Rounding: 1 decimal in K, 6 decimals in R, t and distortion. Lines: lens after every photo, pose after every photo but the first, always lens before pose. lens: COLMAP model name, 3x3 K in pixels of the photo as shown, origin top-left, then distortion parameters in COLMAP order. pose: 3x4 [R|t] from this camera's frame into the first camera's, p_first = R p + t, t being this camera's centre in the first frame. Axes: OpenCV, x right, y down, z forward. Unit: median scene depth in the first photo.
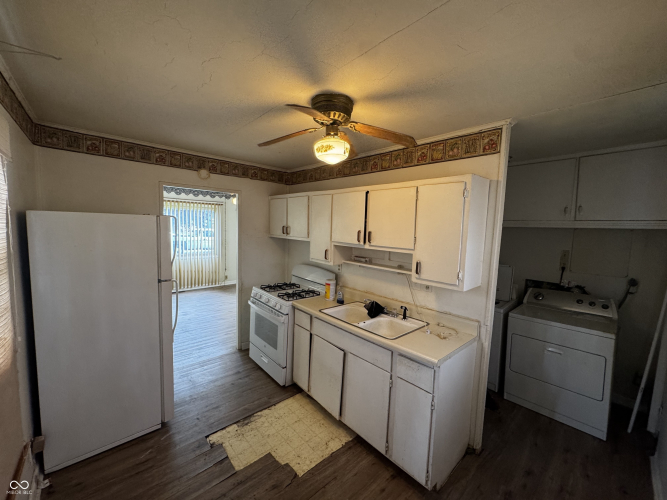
lens RADIAL K [[267.3, 0, 333.5], [0, 267.3, 250.0], [0, 0, 1]] dist [-0.007630, -0.000357]
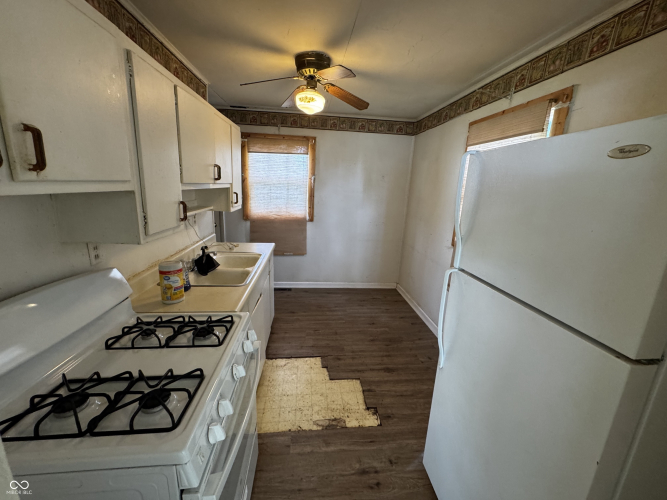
lens RADIAL K [[267.3, 0, 333.5], [0, 267.3, 250.0], [0, 0, 1]] dist [-0.007630, -0.000357]
pose [[-0.803029, -0.195812, 0.562852, -0.703798], [-0.014286, 0.950531, 0.310301, -0.095328], [-0.595769, 0.241140, -0.766101, 1.557352]]
